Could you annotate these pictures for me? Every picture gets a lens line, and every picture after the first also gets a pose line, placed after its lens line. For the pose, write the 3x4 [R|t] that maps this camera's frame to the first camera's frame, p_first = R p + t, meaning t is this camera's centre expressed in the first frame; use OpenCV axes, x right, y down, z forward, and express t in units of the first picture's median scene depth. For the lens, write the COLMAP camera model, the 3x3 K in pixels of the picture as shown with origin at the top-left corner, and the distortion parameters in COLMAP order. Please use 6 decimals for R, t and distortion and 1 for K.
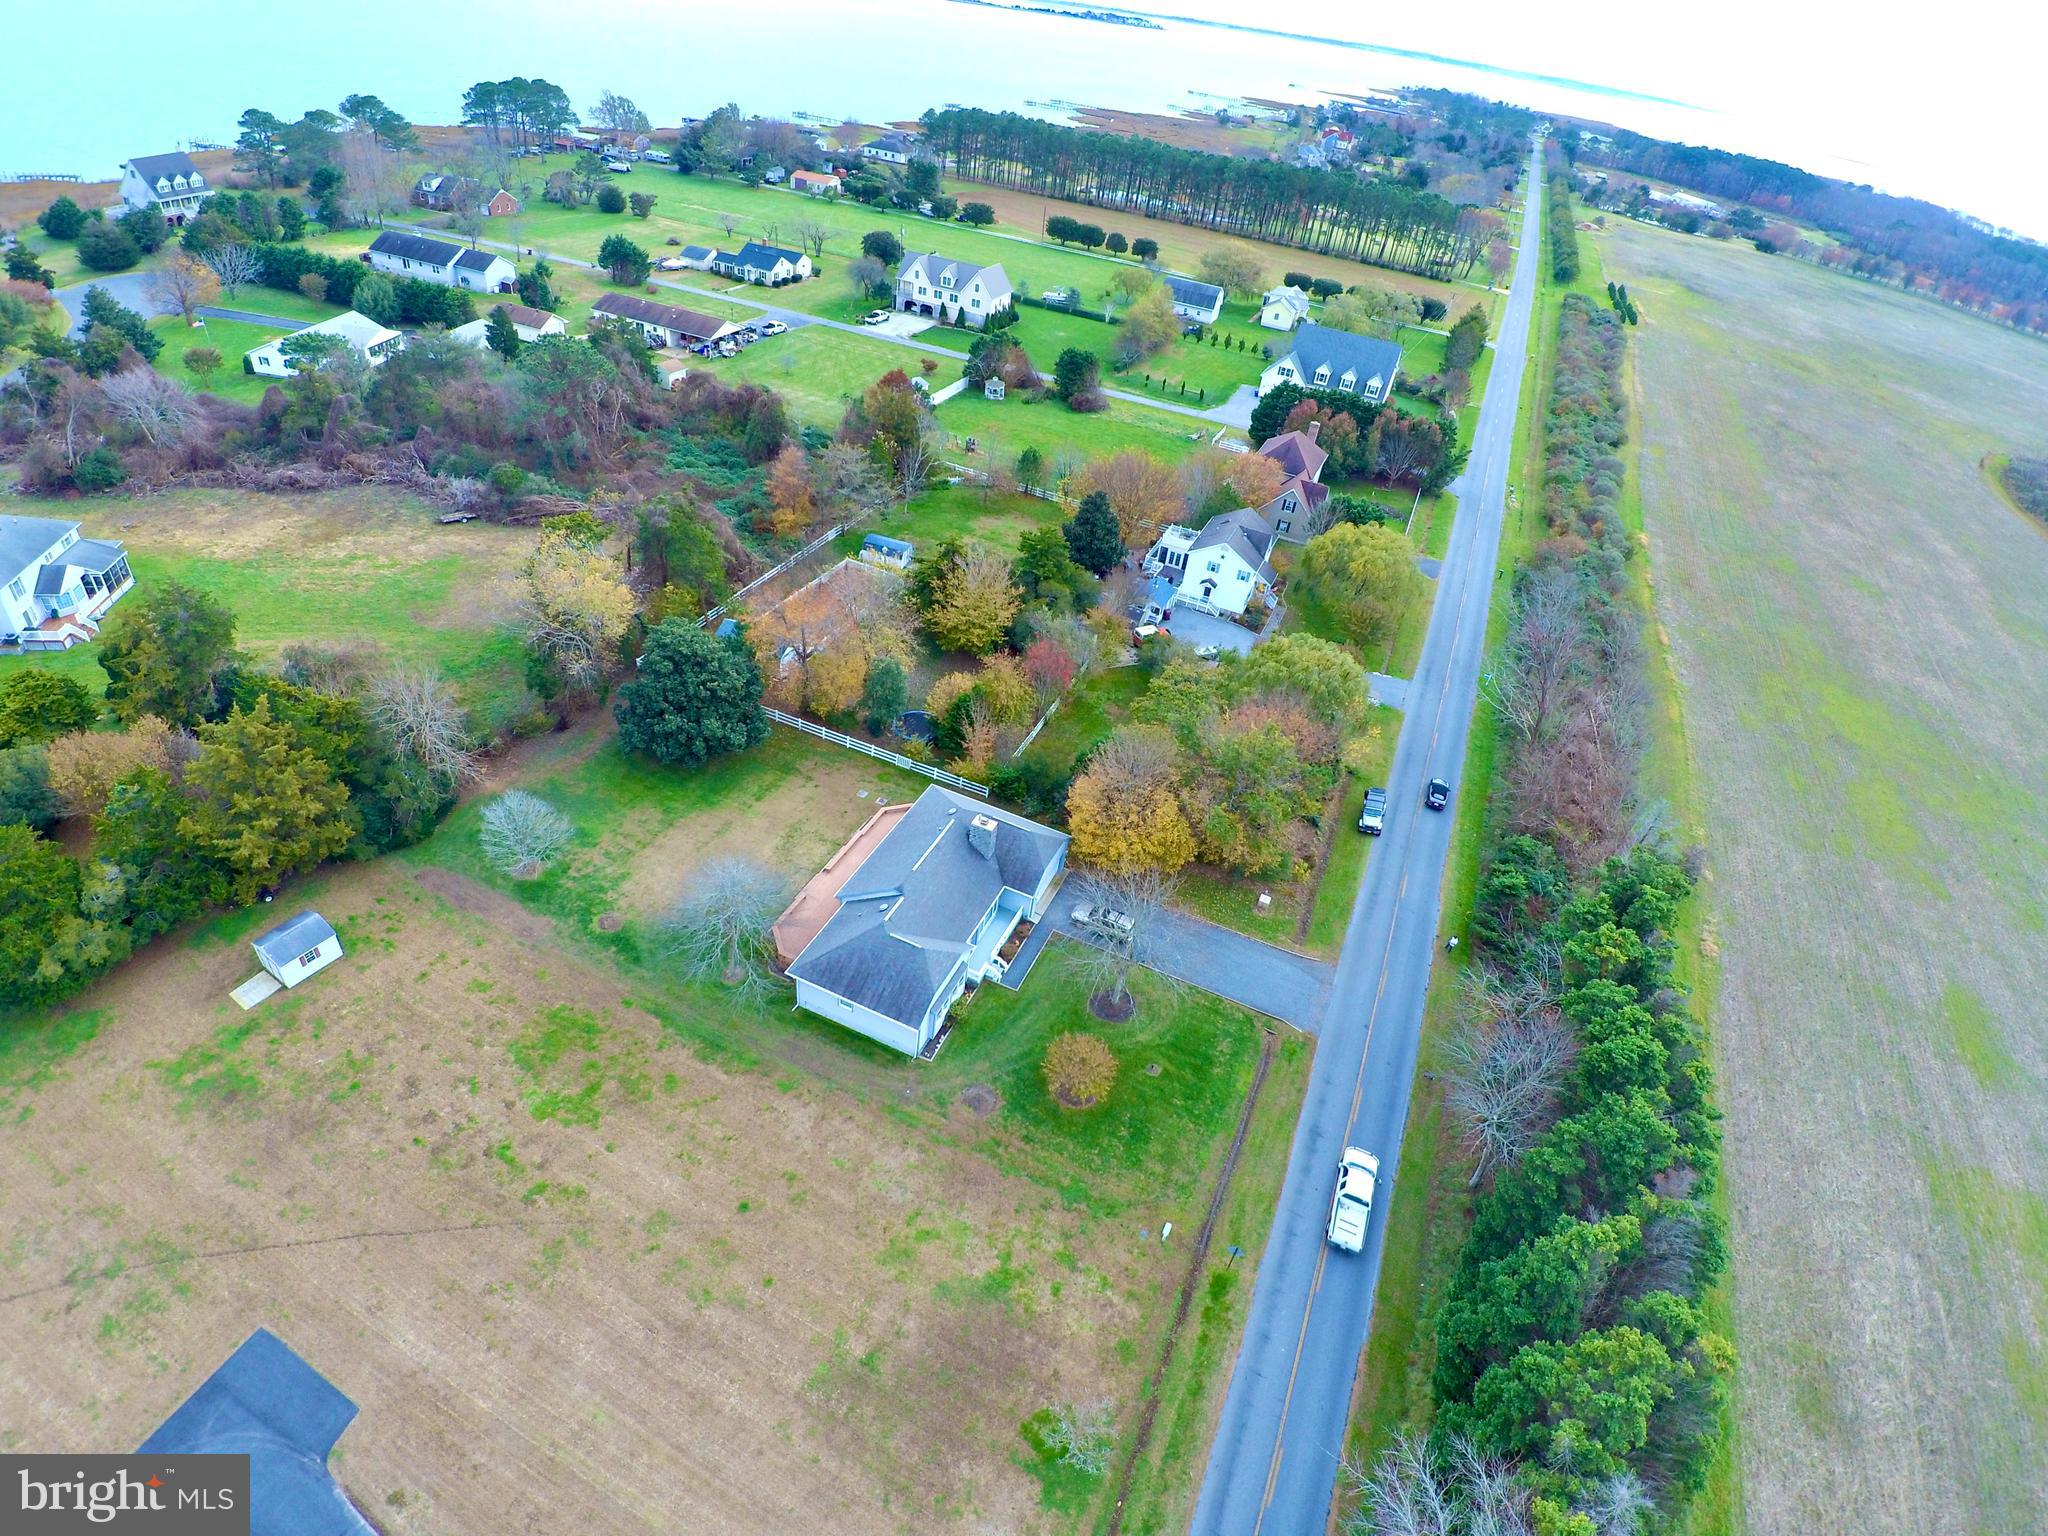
lens RADIAL K [[1051.4, 0, 1023.9], [0, 1051.4, 786.2], [0, 0, 1]] dist [-0.055872, -0.008455]
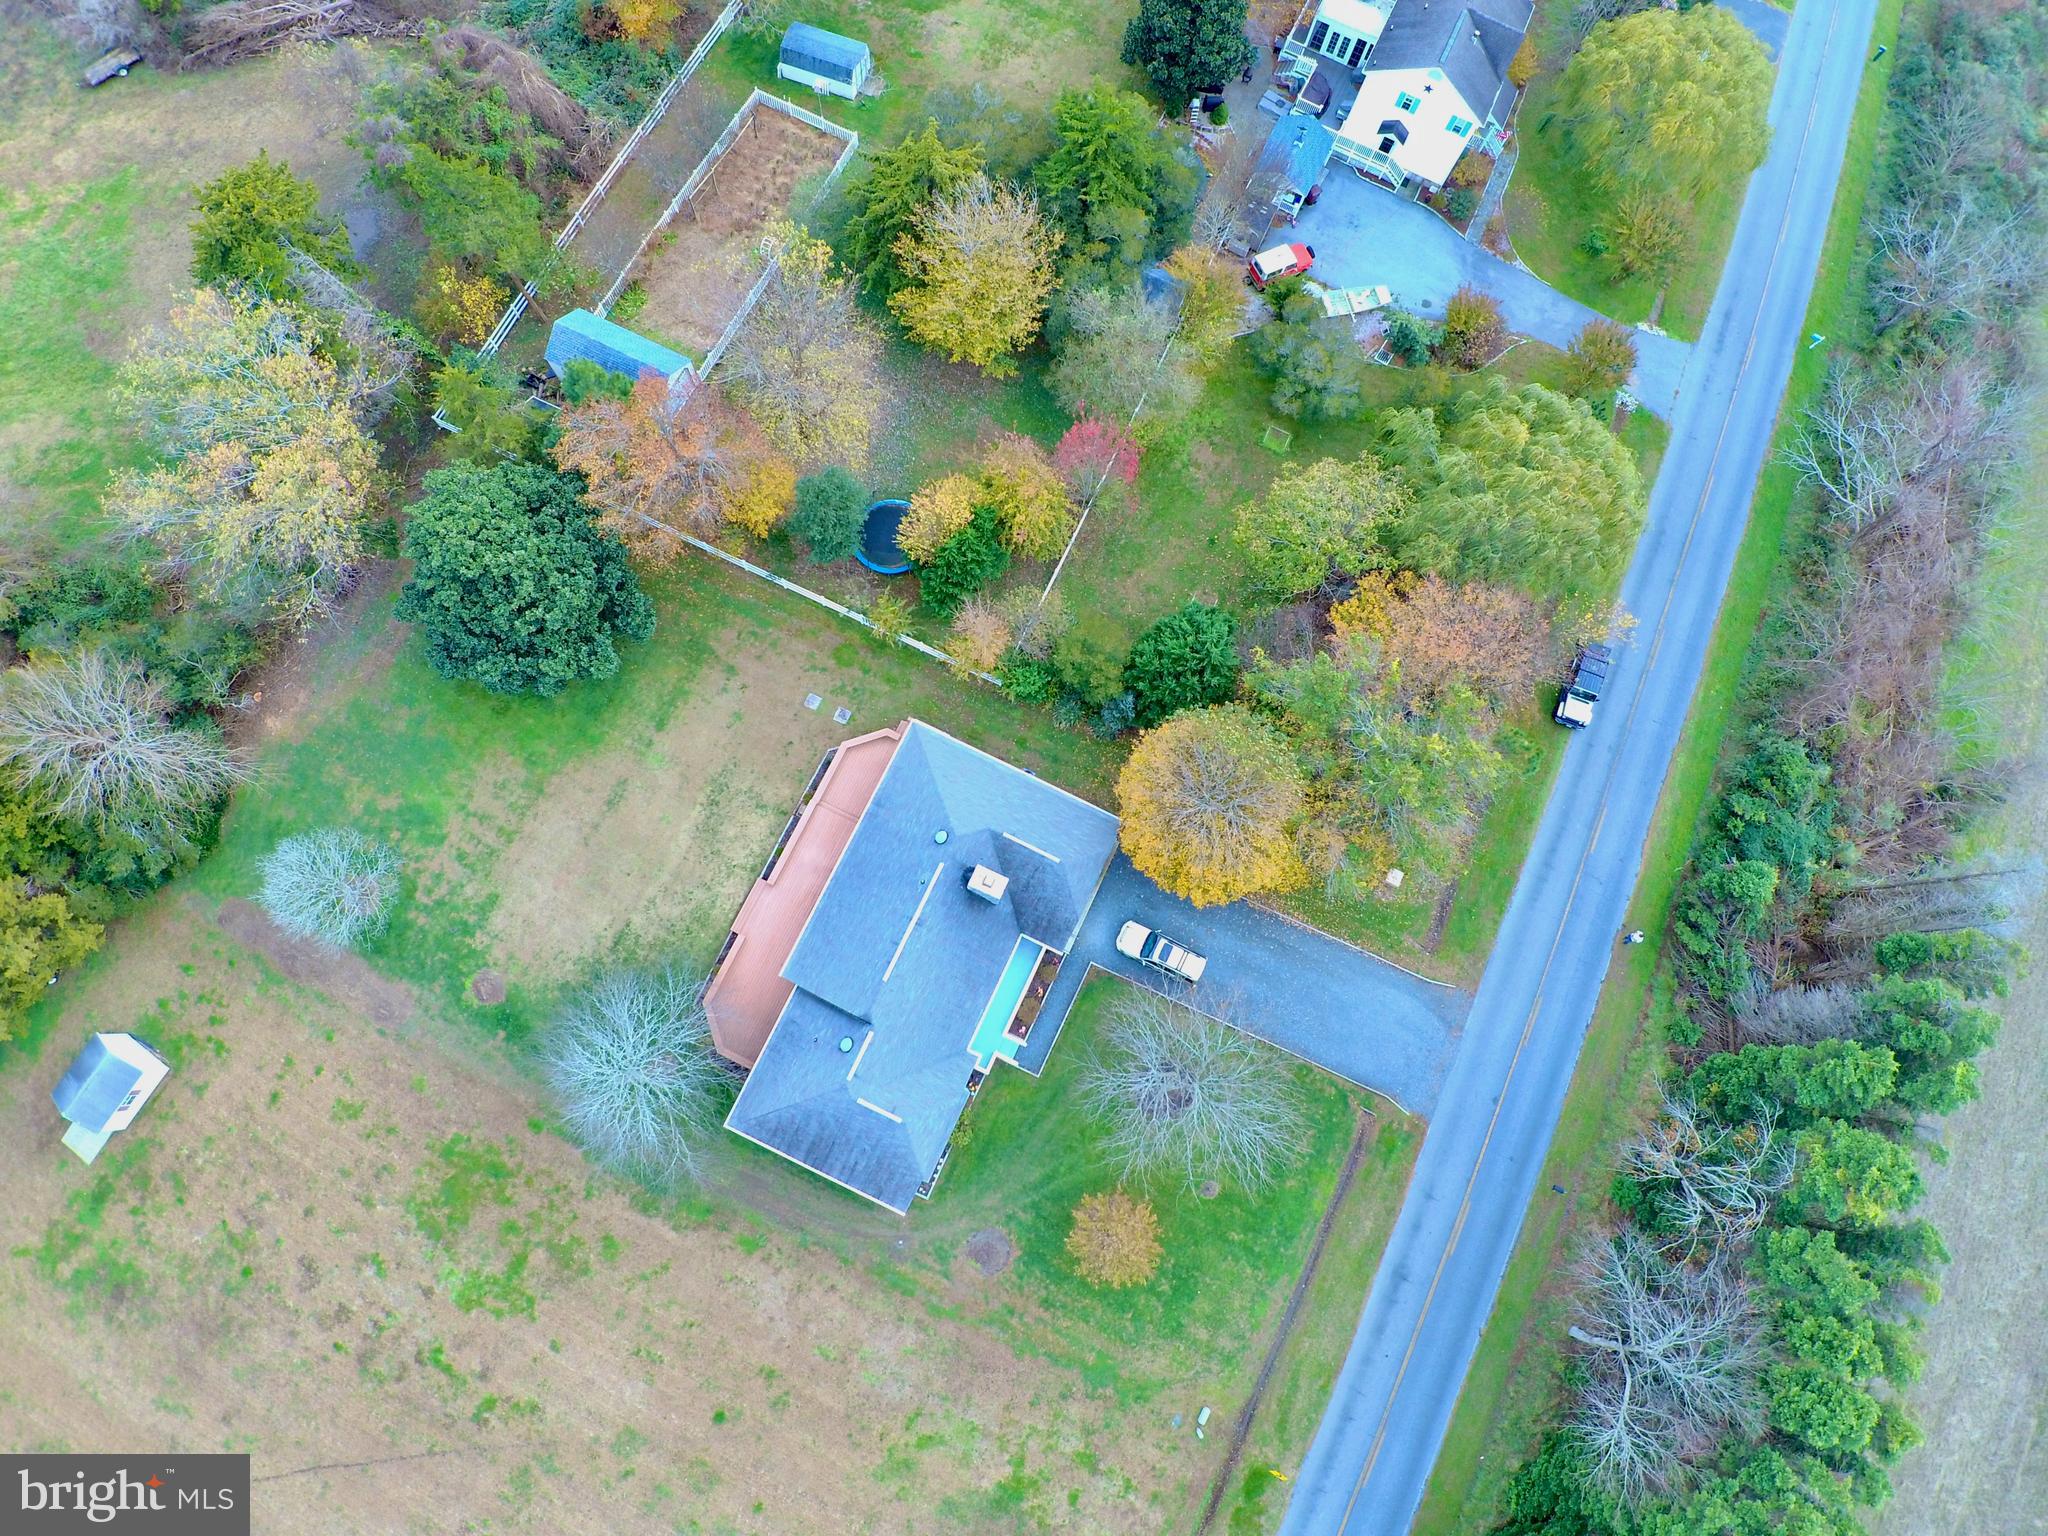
lens RADIAL K [[1051.4, 0, 1022.7], [0, 1051.4, 748.4], [0, 0, 1]] dist [-0.055872, -0.008455]
pose [[0.998470, 0.017114, -0.052584, 0.010156], [0.019775, 0.777519, 0.628549, -0.267426], [0.051642, -0.628627, 0.775991, 0.327720]]
